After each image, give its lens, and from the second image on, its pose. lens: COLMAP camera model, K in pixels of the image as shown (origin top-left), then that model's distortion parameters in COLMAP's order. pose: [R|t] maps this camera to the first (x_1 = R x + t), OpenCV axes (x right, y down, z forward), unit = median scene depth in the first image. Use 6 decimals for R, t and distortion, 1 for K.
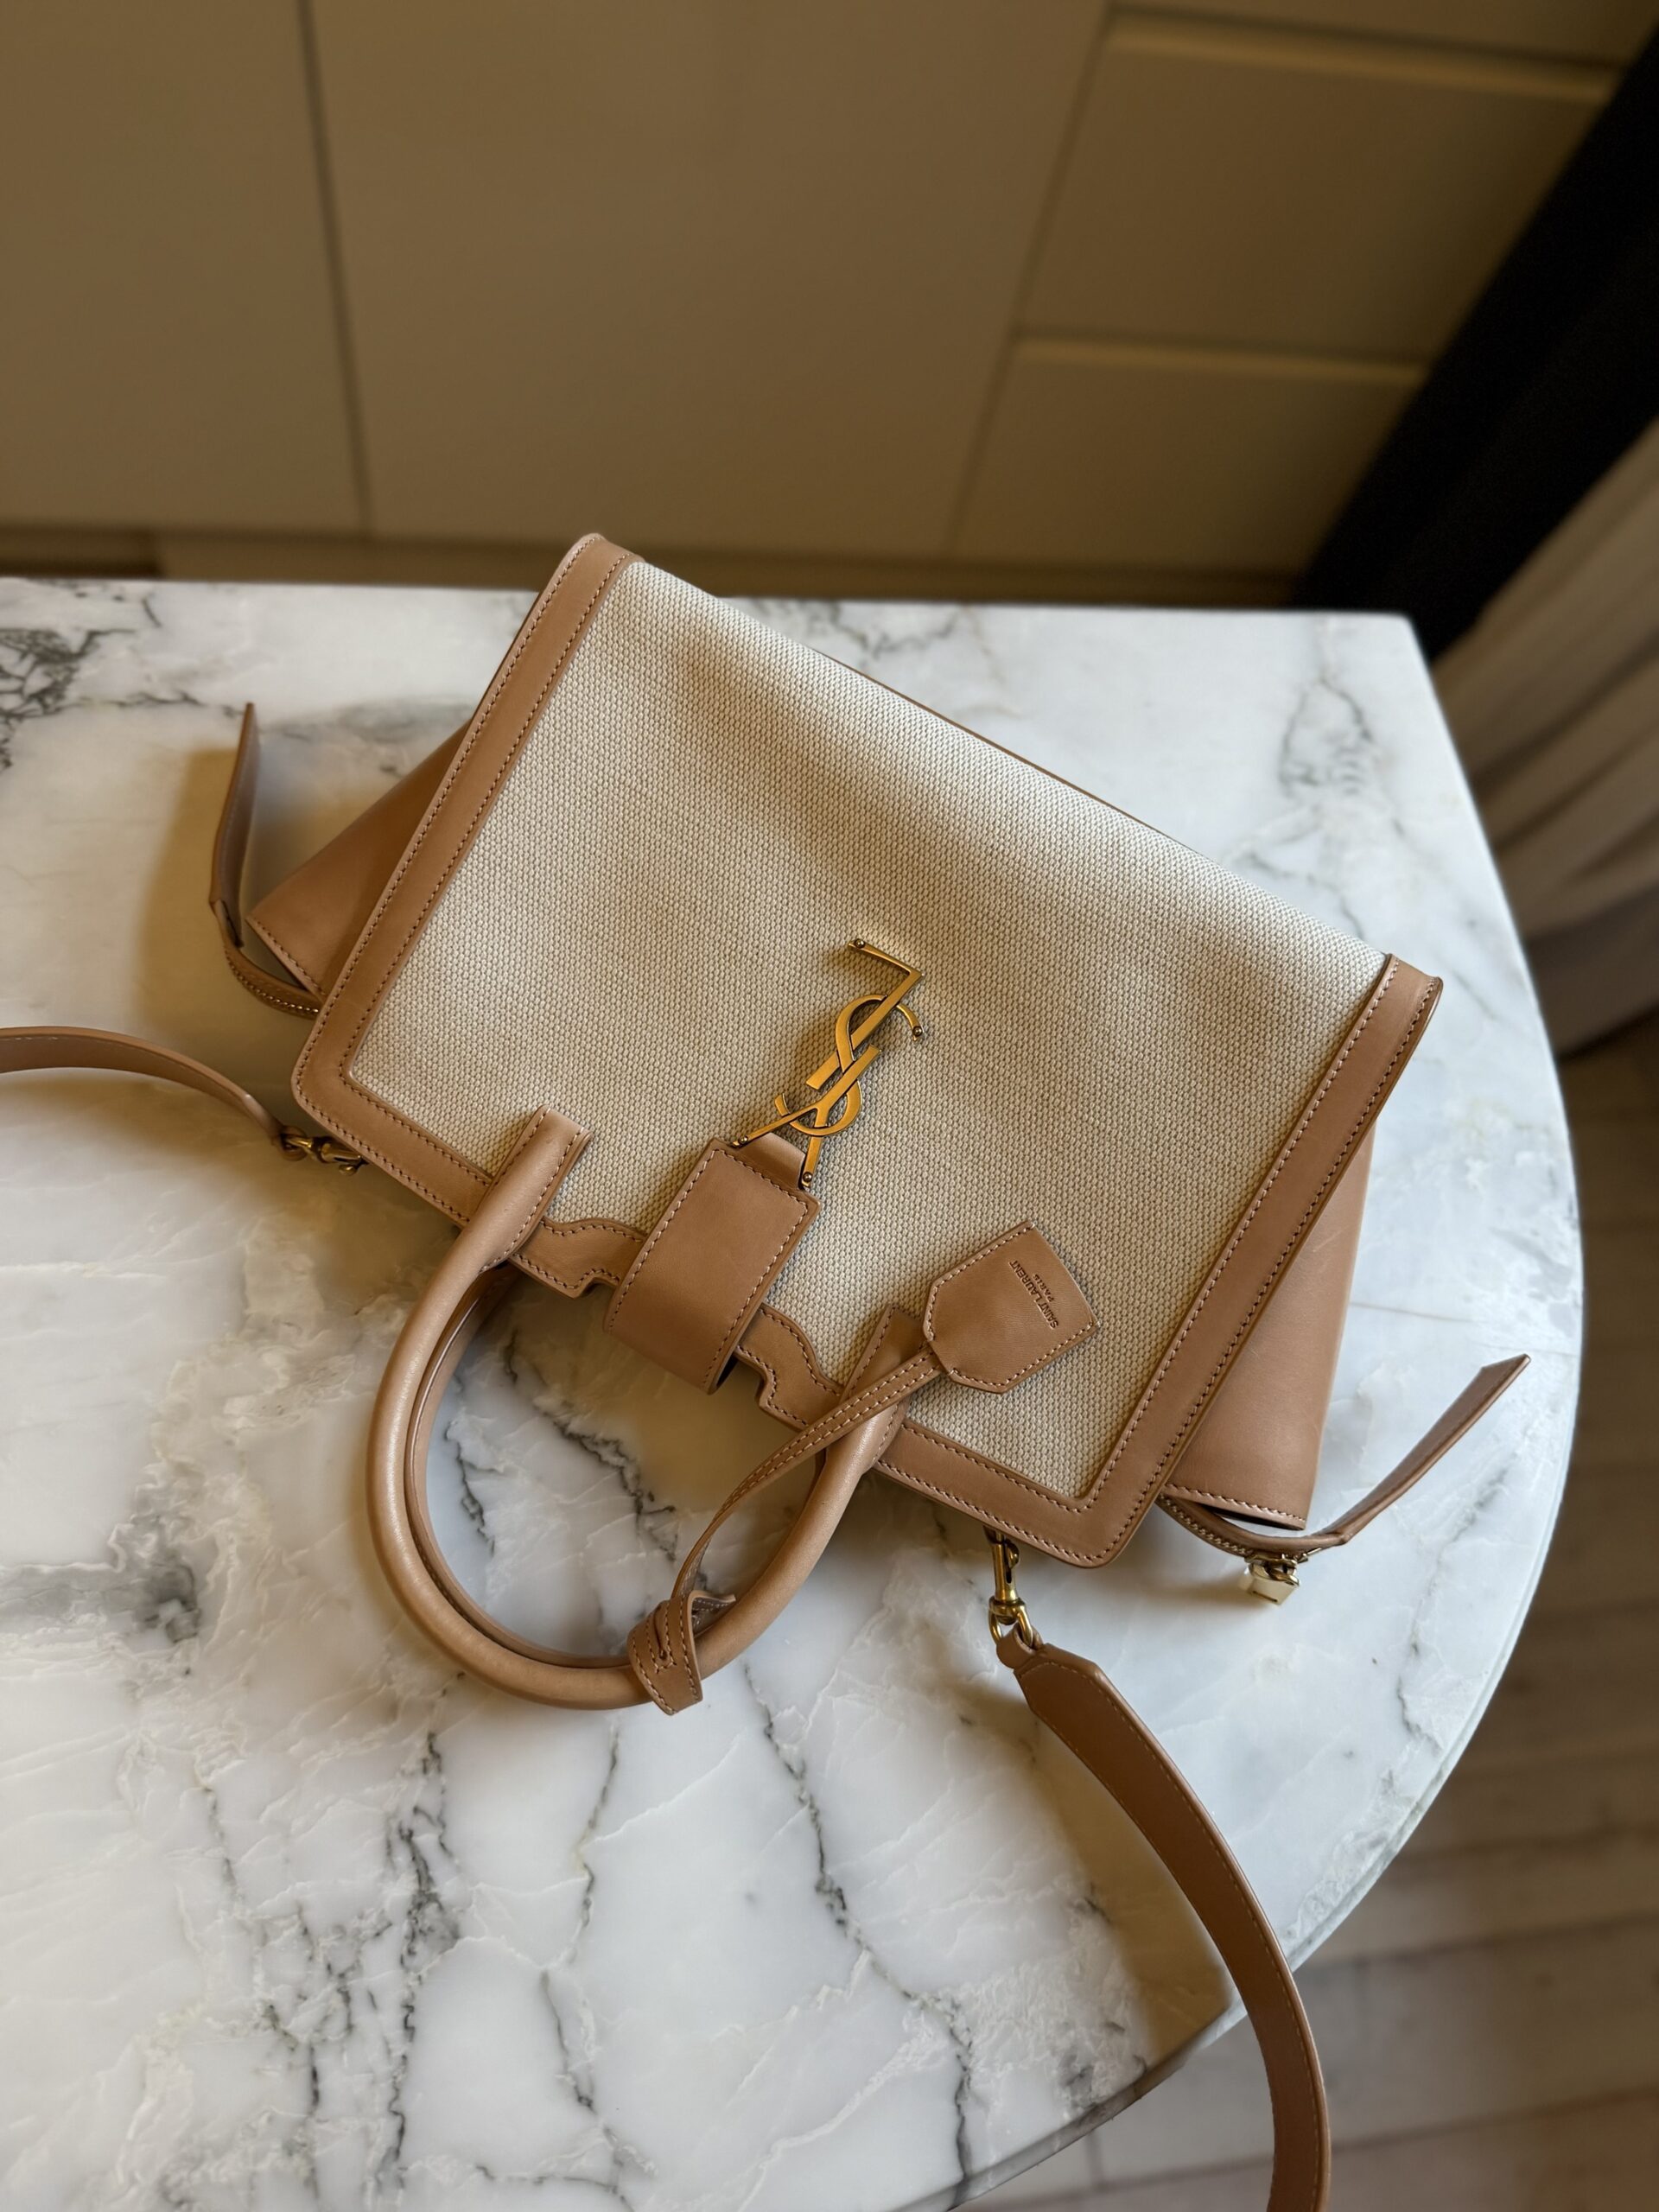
lens RADIAL K [[1571.0, 0, 831.4], [0, 1571.0, 1108.4], [0, 0, 1]] dist [0.125052, -0.226426]
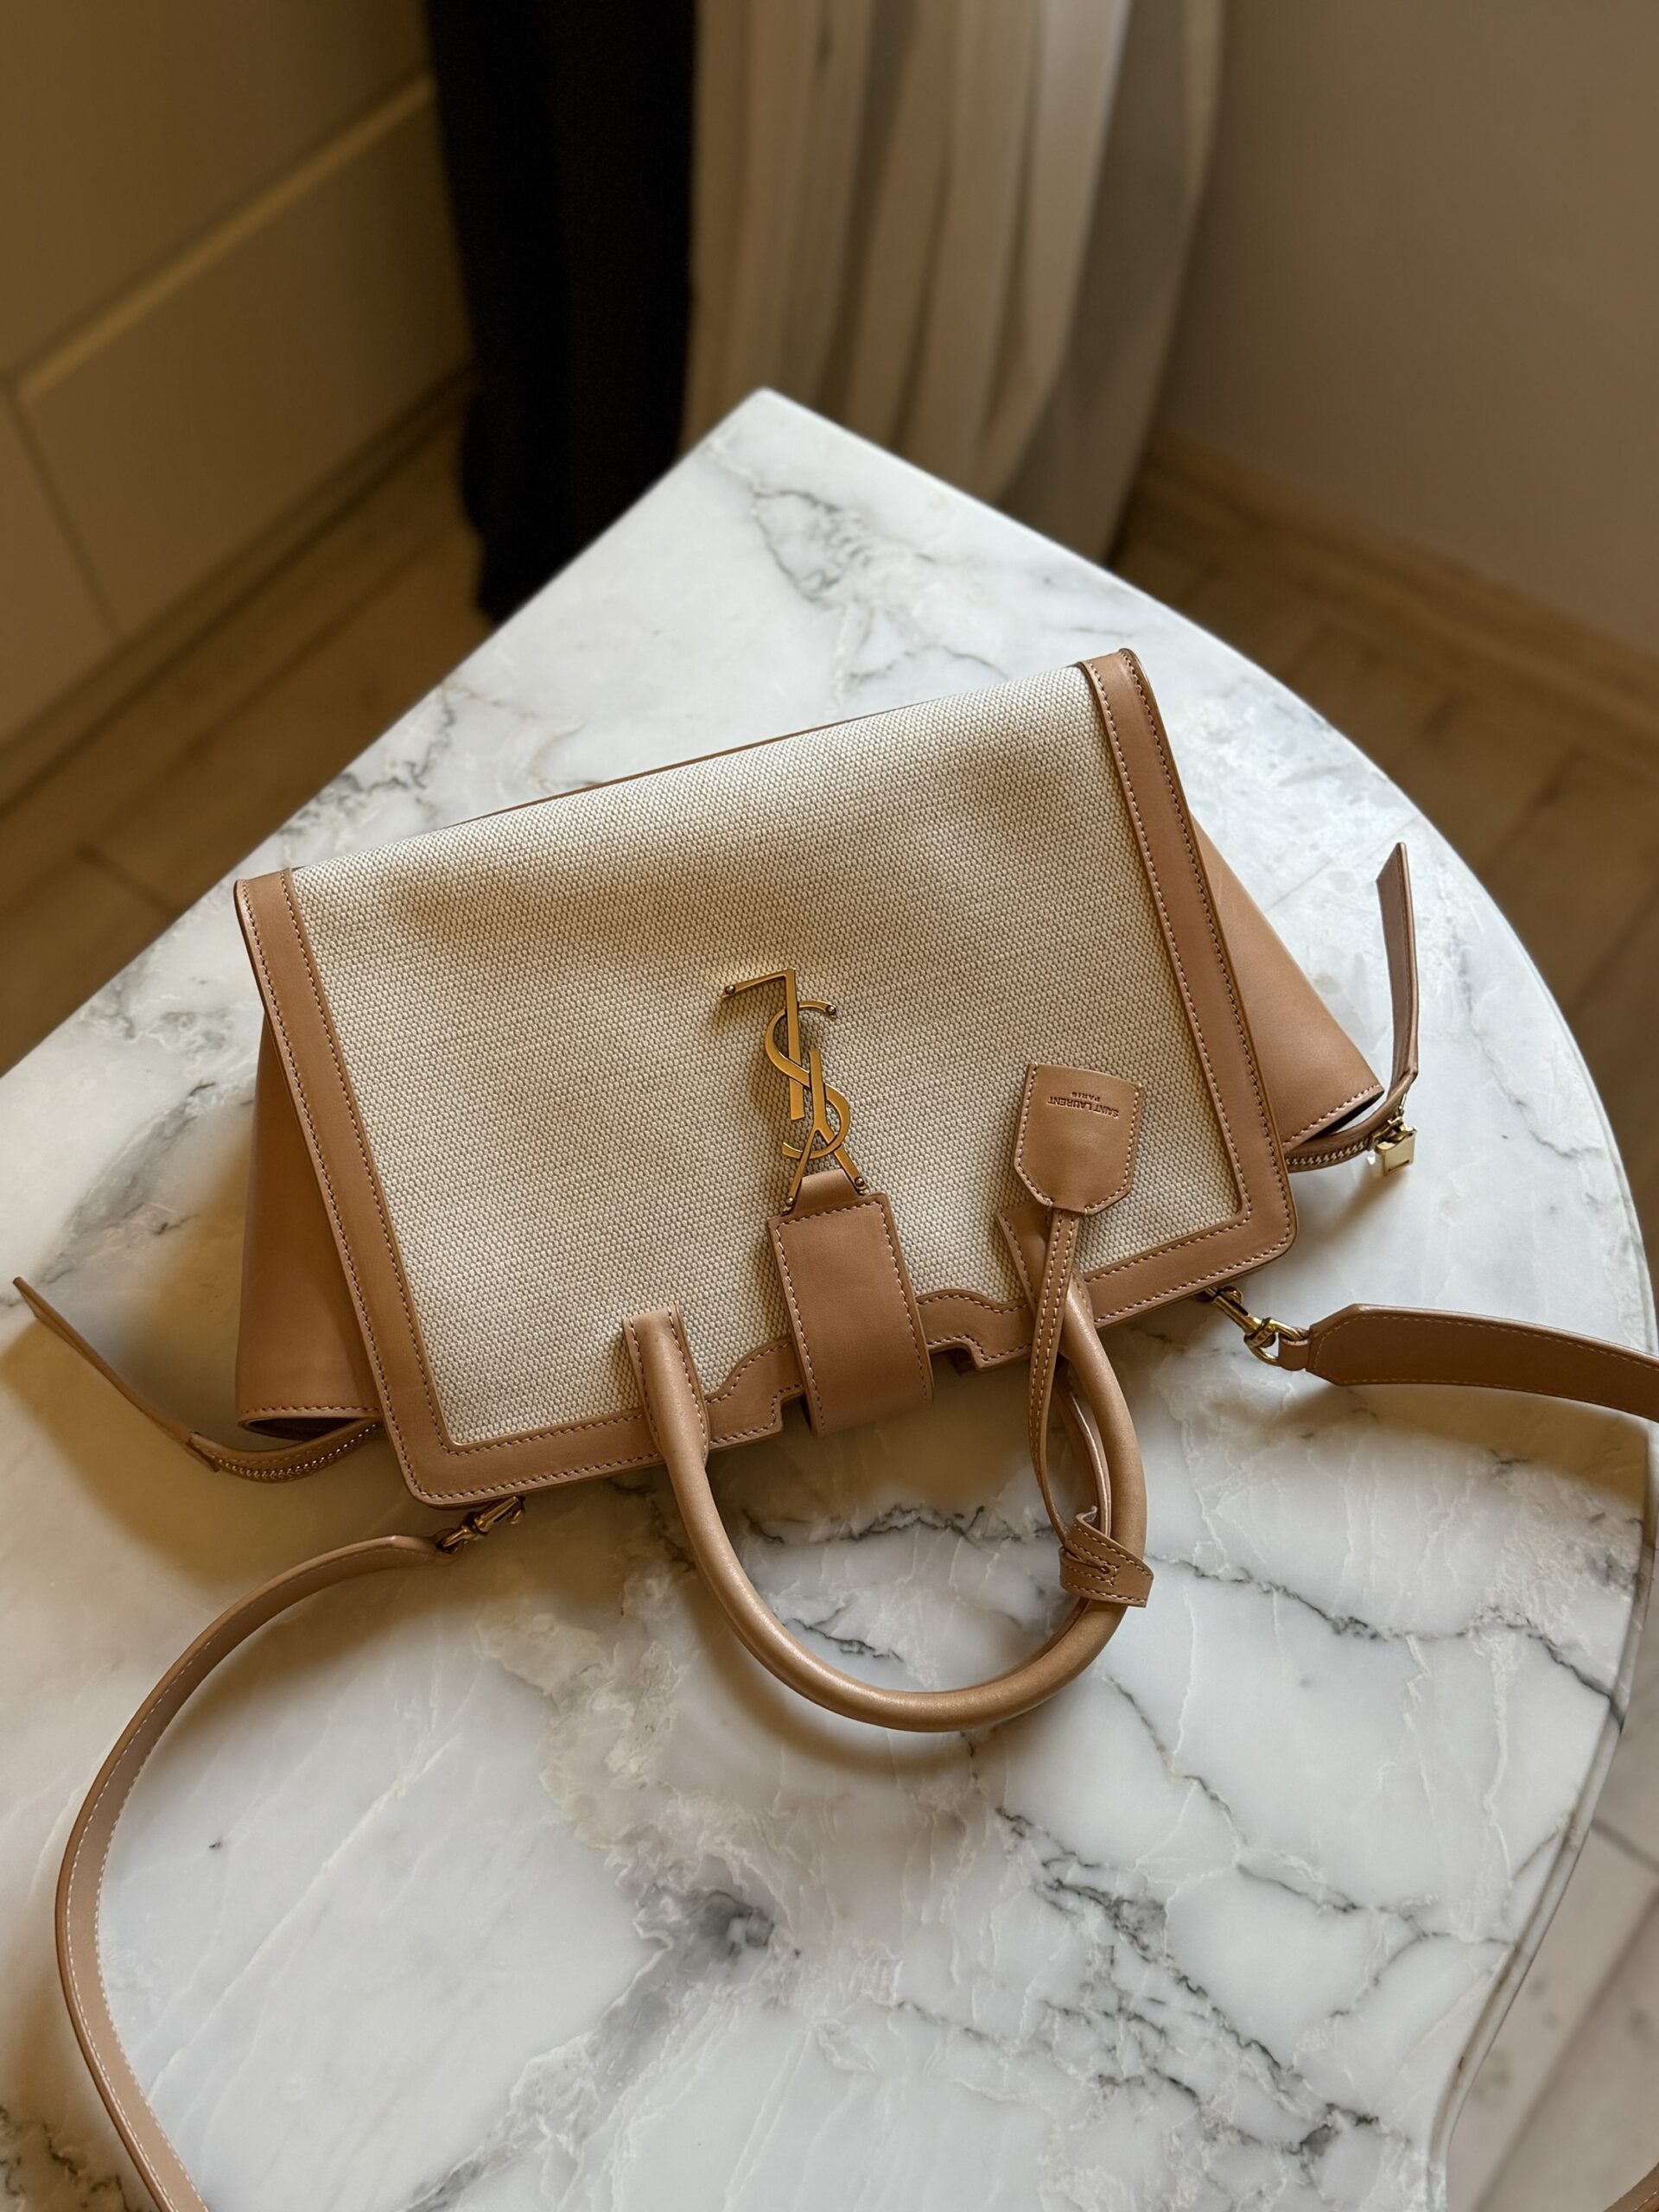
lens RADIAL K [[2158.0, 0, 826.5], [0, 2158.0, 1106.4], [0, 0, 1]] dist [0.185966, -0.428644]
pose [[0.684471, -0.700542, 0.201842, -0.278527], [0.702058, 0.707998, 0.076516, -0.114233], [-0.196506, 0.089332, 0.976425, -0.394568]]
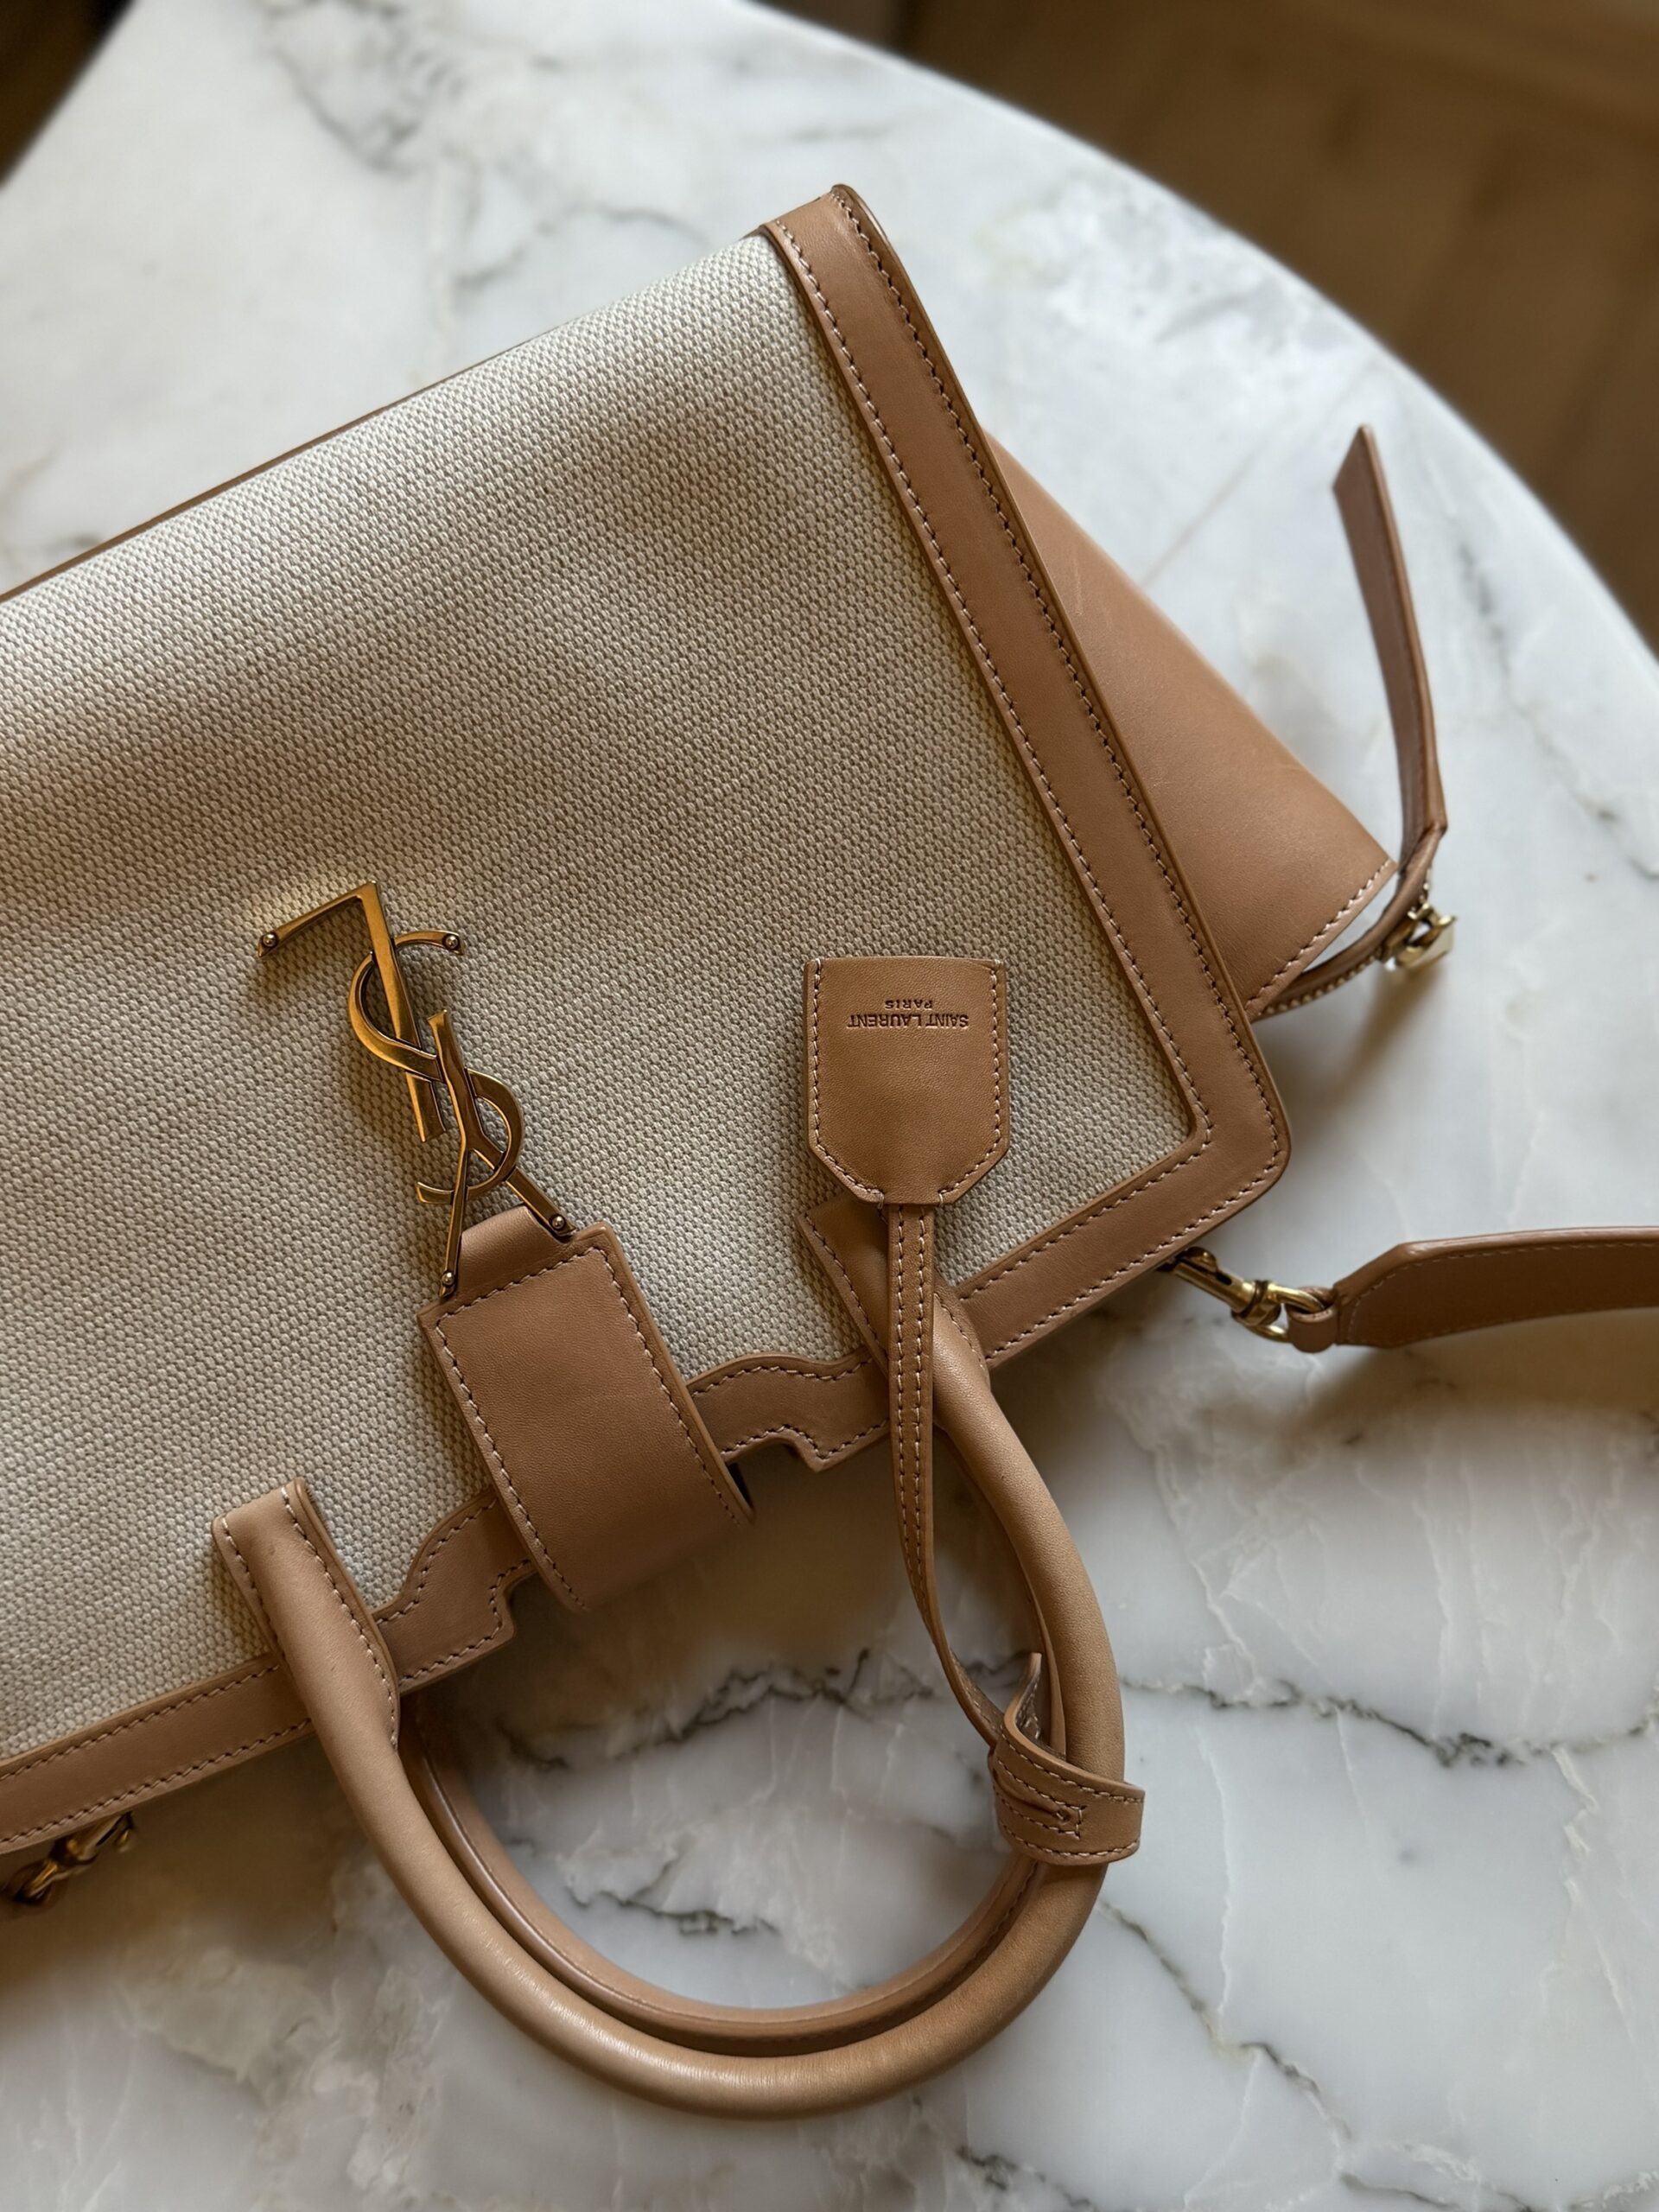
lens RADIAL K [[2198.4, 0, 822.2], [0, 2198.4, 1107.4], [0, 0, 1]] dist [0.201188, -0.546669]
pose [[0.536186, -0.842569, 0.050811, 0.033880], [0.818557, 0.533714, 0.212400, -0.077982], [-0.206081, -0.072294, 0.975861, 0.129074]]
